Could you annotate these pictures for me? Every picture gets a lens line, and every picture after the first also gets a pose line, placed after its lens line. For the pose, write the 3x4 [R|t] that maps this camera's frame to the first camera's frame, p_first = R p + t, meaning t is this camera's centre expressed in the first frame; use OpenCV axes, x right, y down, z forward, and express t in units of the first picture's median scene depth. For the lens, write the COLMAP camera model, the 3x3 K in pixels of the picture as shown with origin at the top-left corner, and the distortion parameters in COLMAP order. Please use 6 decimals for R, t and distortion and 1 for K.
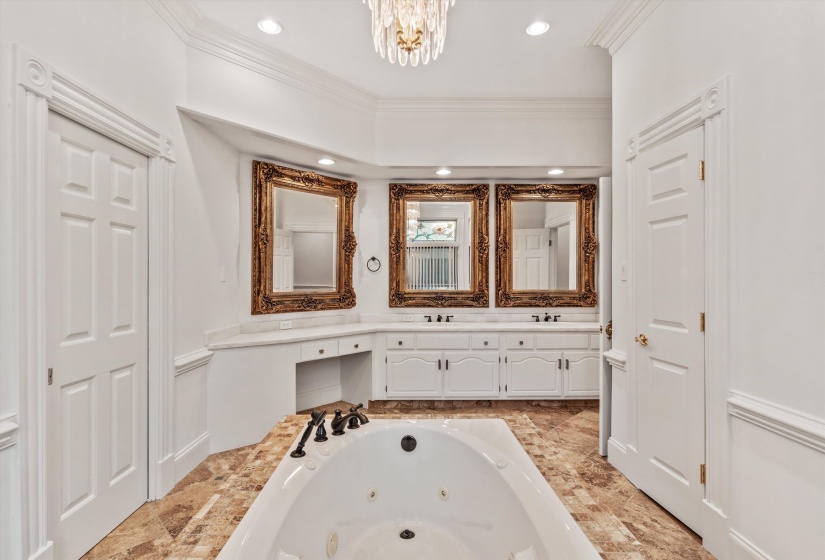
lens RADIAL K [[398.8, 0, 410.1], [0, 398.8, 275.2], [0, 0, 1]] dist [0.001843, -0.000187]
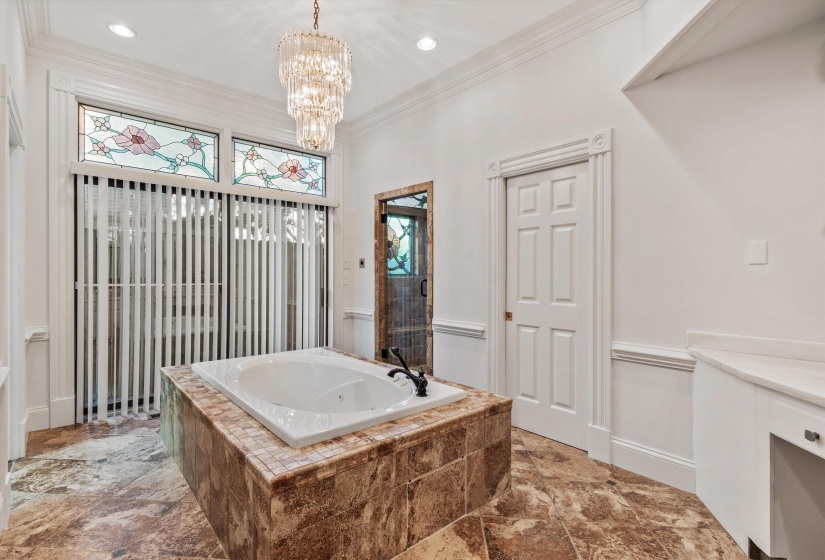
lens RADIAL K [[398.8, 0, 410.1], [0, 398.8, 275.2], [0, 0, 1]] dist [0.001843, -0.000187]
pose [[-0.769964, -0.002587, -0.638082, 0.471511], [0.004173, 0.999950, -0.009090, 0.047838], [0.638074, -0.009662, -0.769914, 1.480483]]
